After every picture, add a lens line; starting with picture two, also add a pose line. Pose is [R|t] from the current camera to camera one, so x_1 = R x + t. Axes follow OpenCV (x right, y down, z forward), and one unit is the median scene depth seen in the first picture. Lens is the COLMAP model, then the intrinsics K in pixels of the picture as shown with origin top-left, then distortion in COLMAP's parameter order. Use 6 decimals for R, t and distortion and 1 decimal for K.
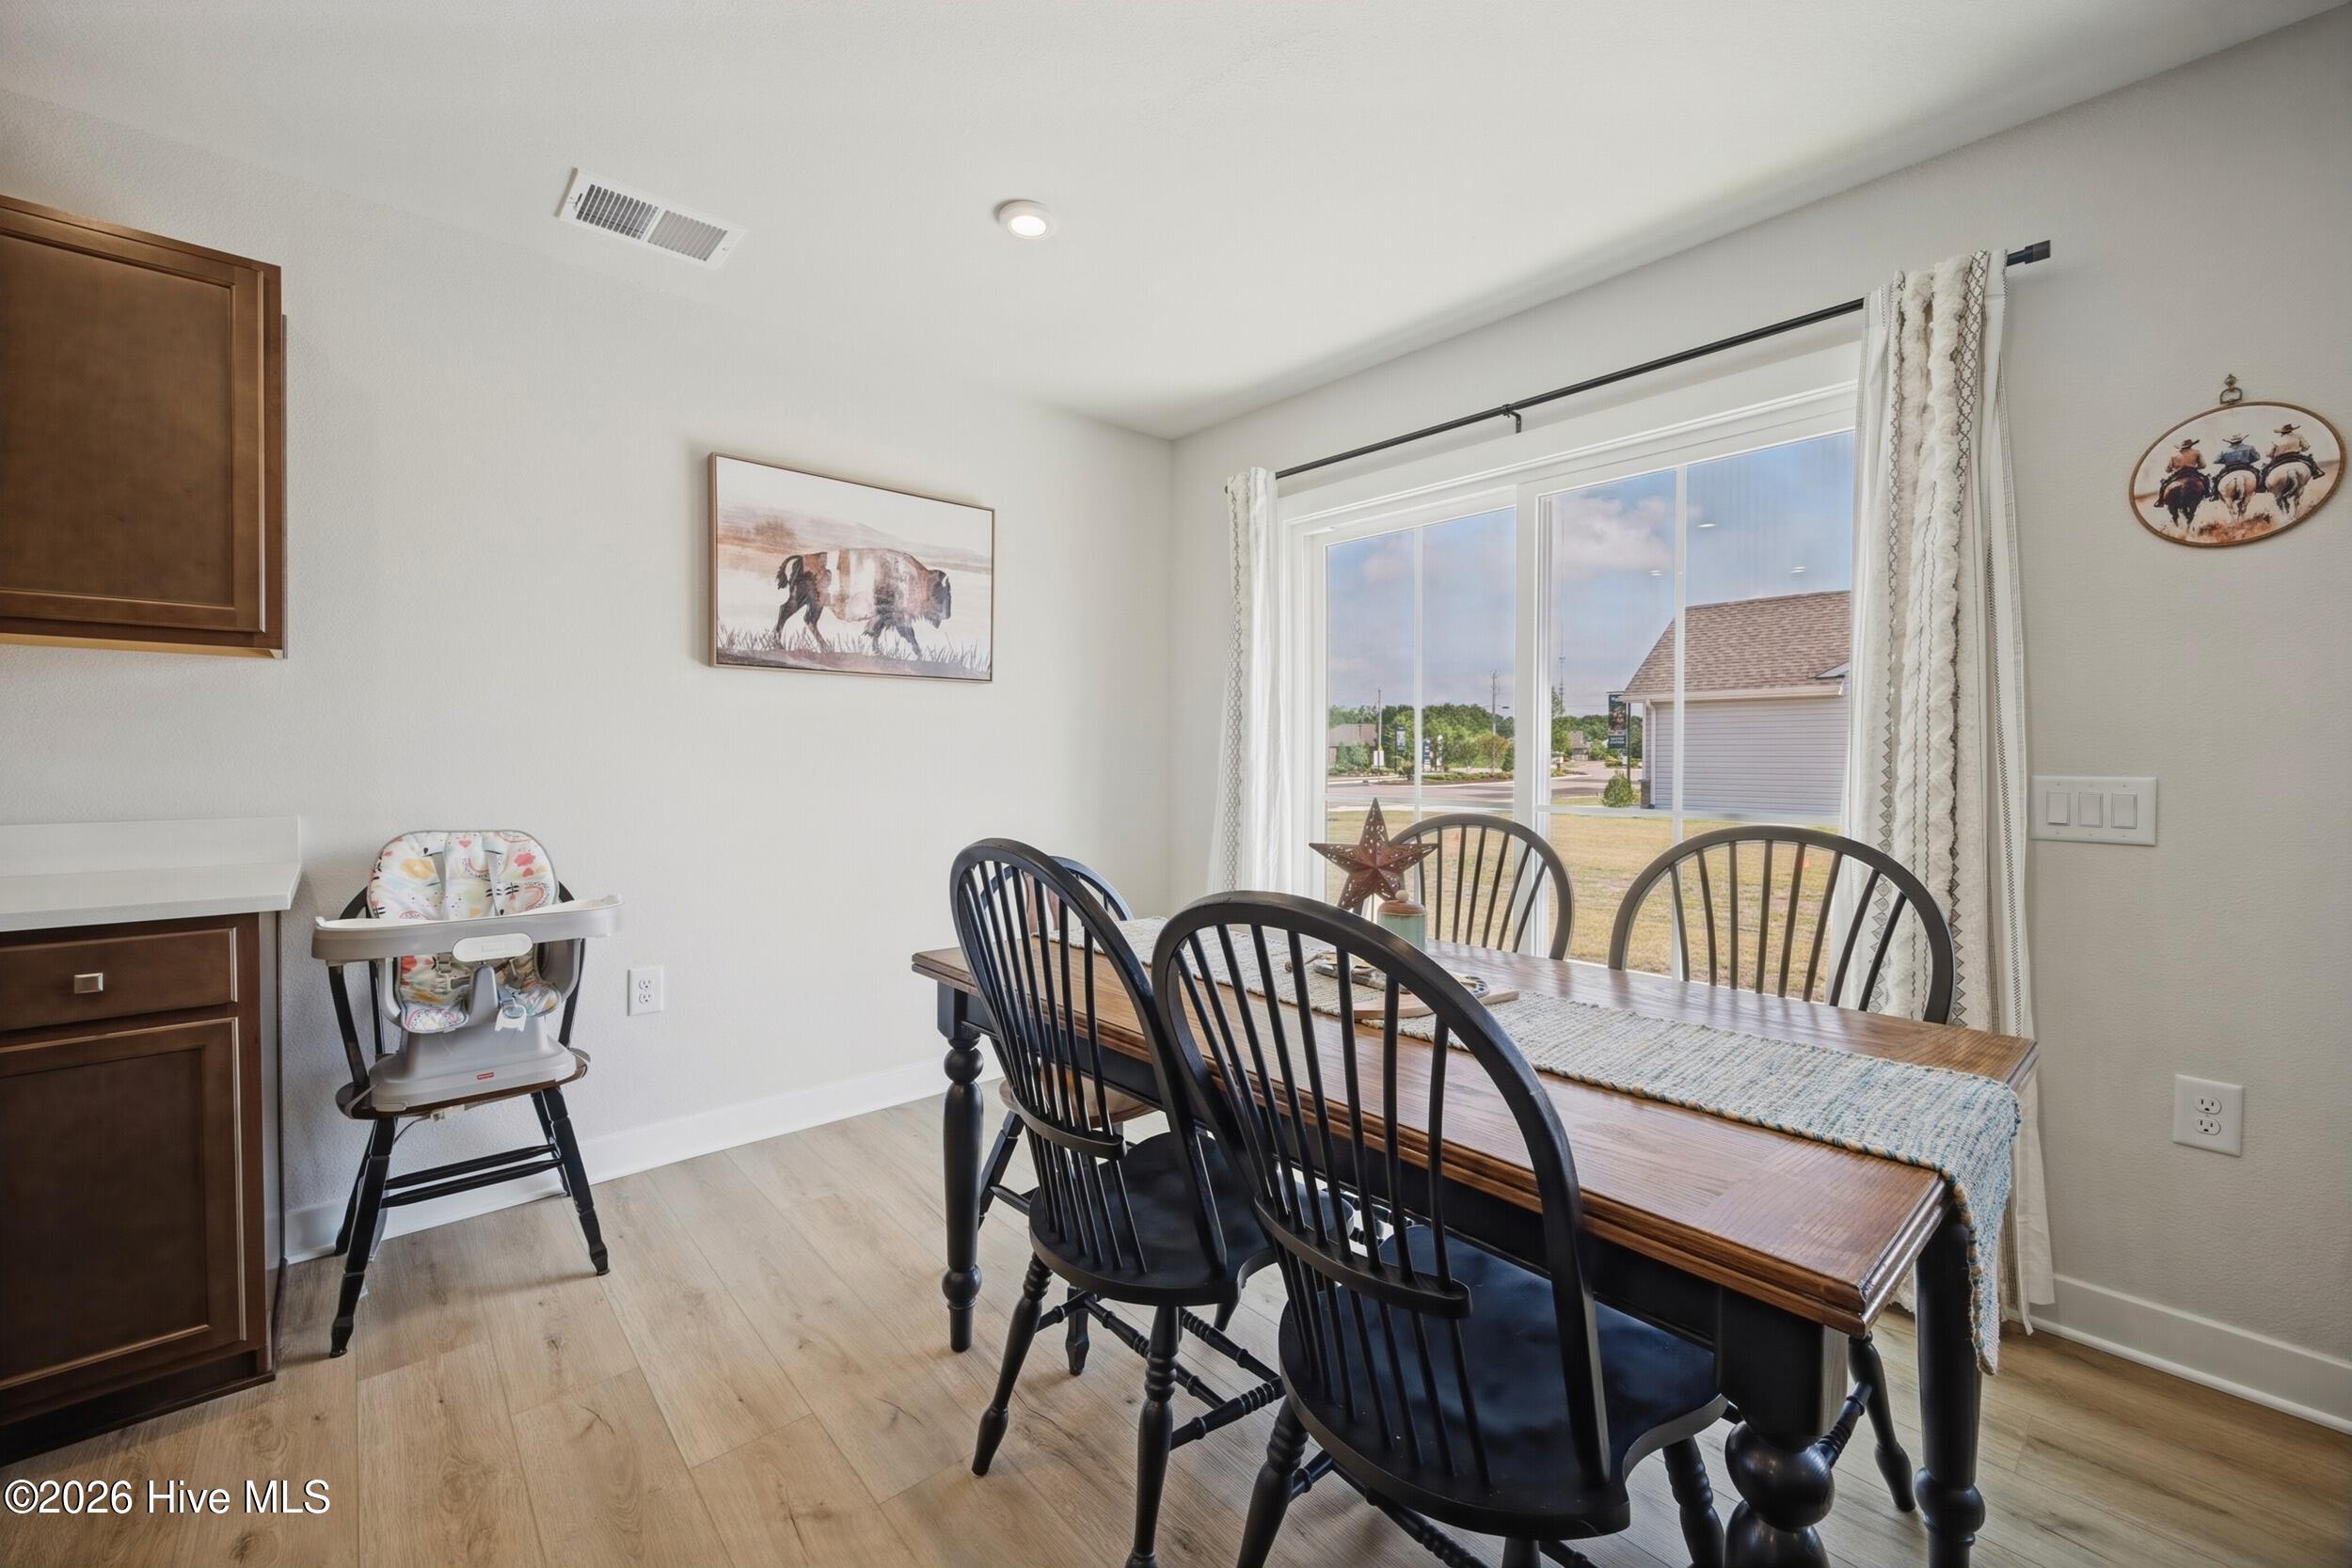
lens RADIAL K [[931.1, 0, 1166.8], [0, 931.1, 772.9], [0, 0, 1]] dist [-0.000827, 0.000181]
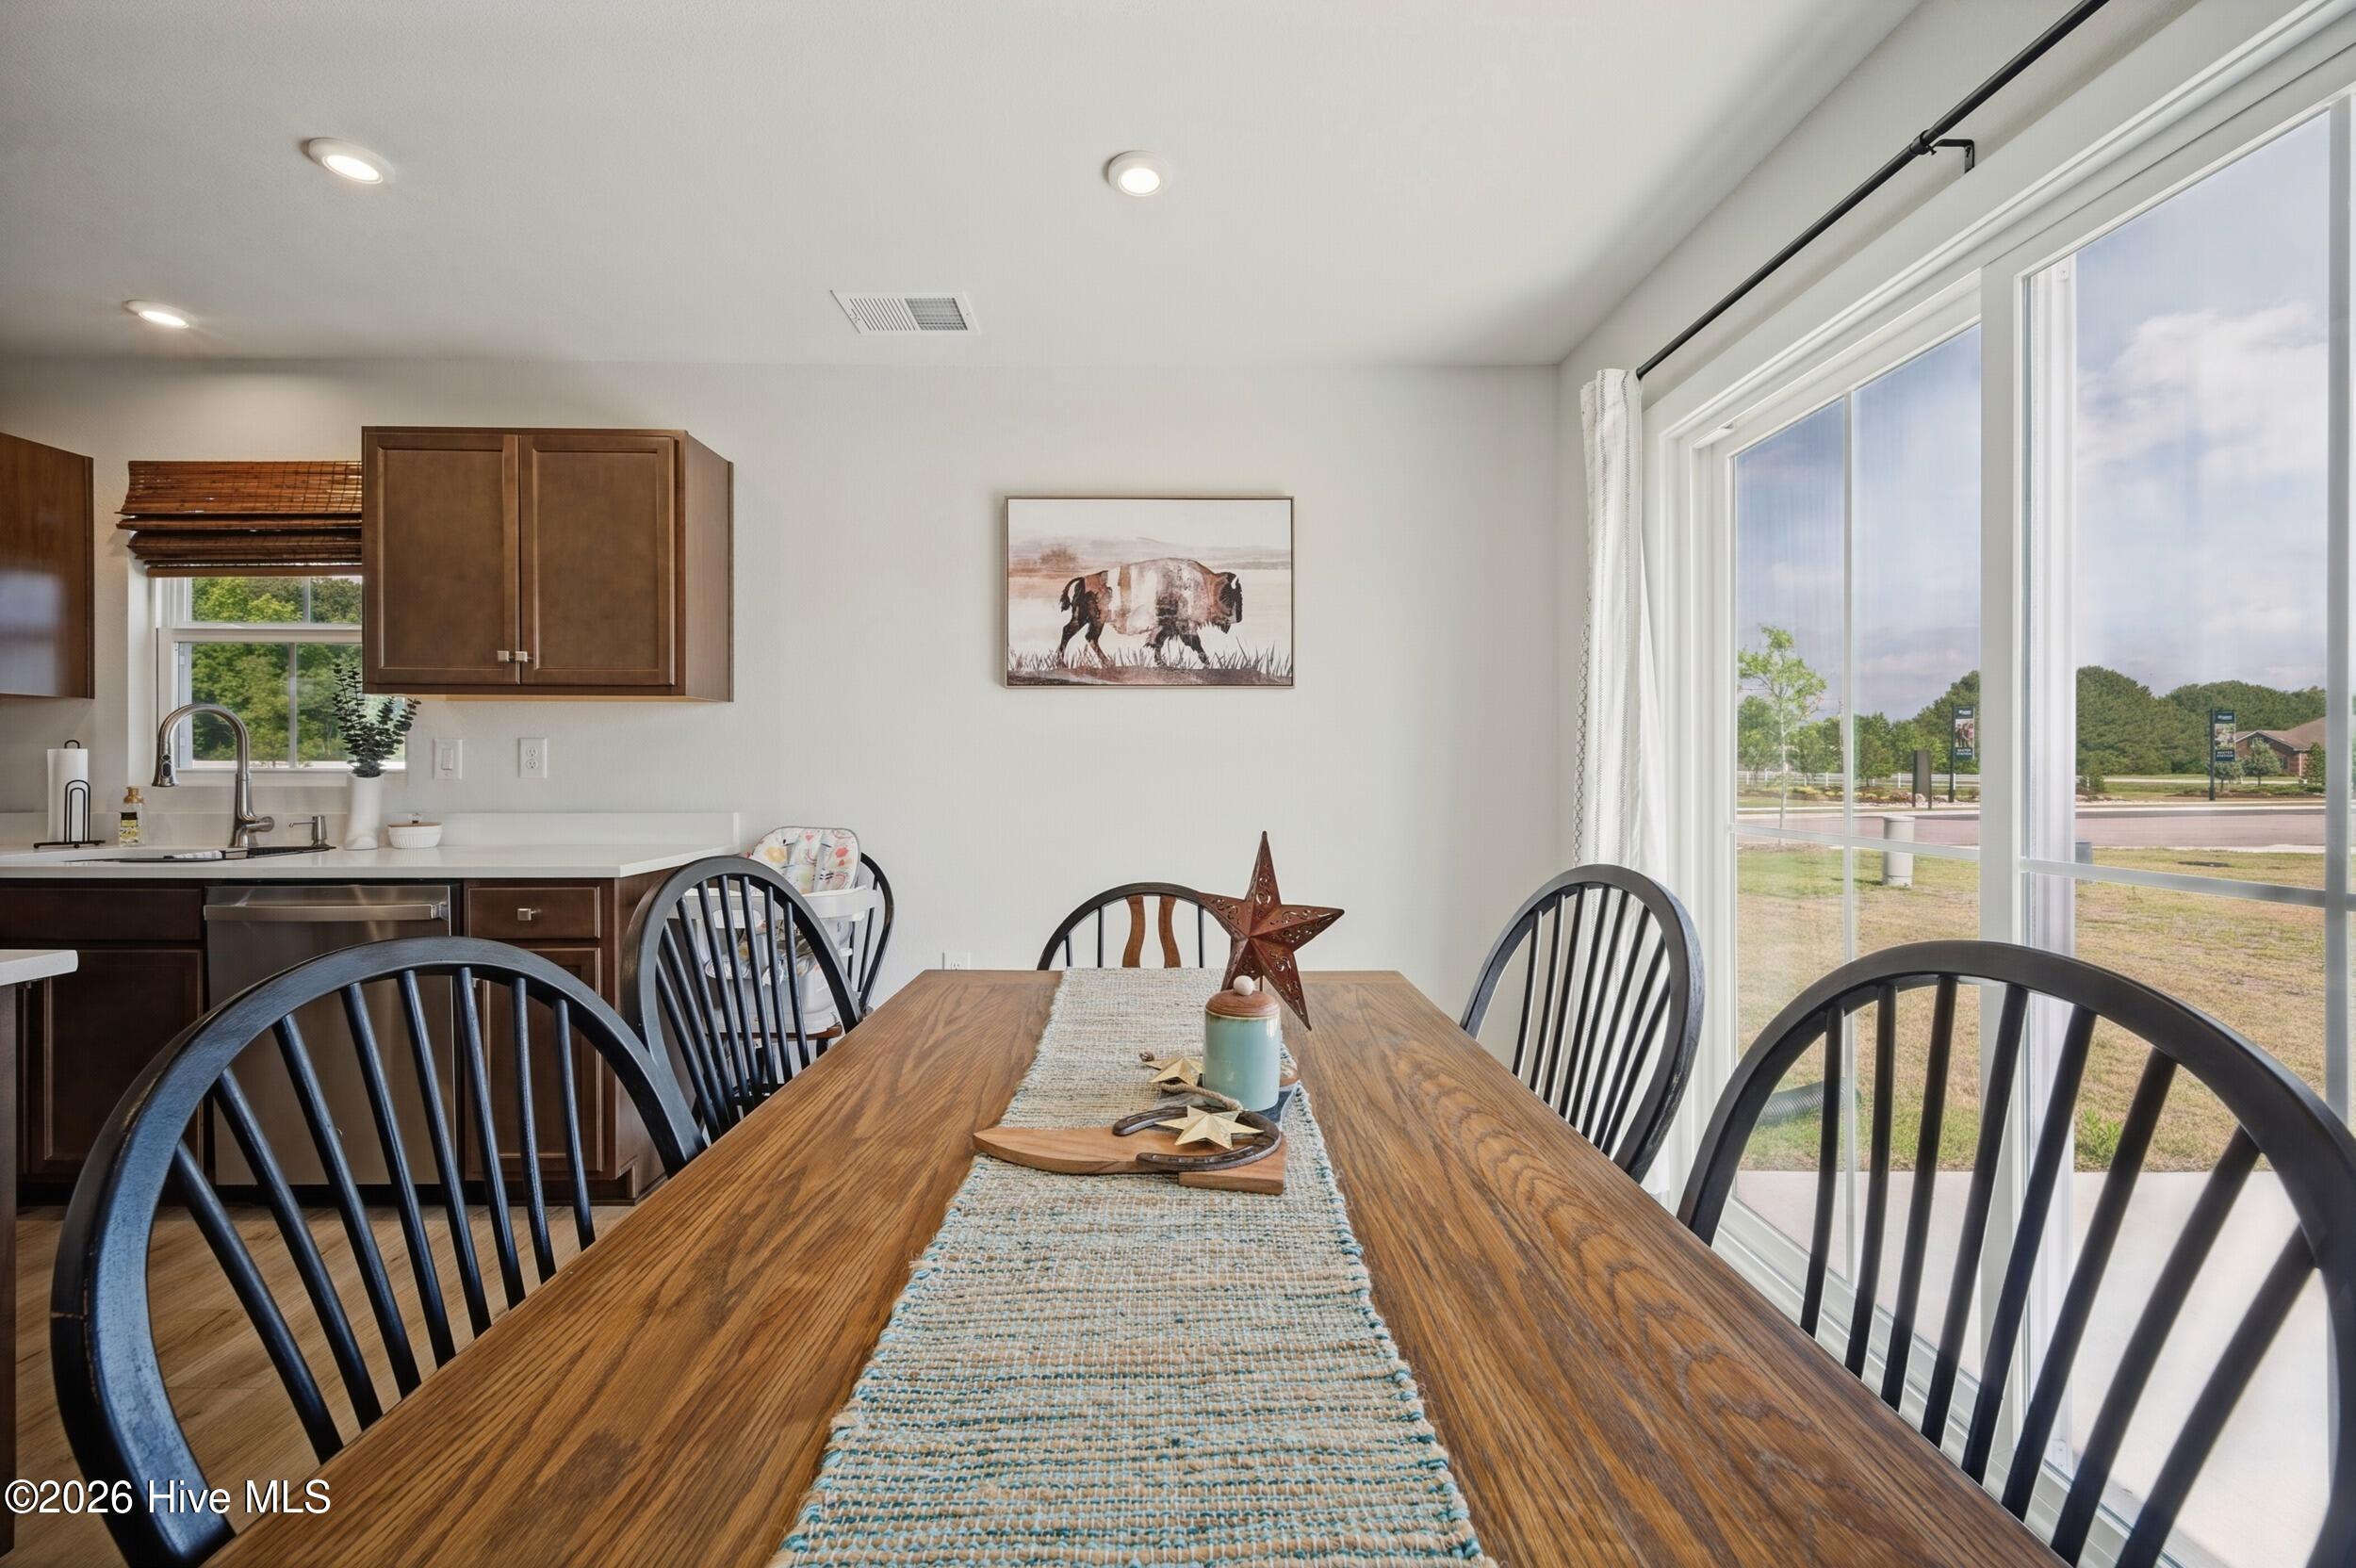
lens RADIAL K [[932.8, 0, 1175.2], [0, 932.8, 776.6], [0, 0, 1]] dist [-0.000827, 0.000181]
pose [[0.757756, 0.007601, -0.652493, 0.367491], [-0.008497, 0.999962, 0.001781, -0.011215], [0.652482, 0.004195, 0.757792, 0.267446]]
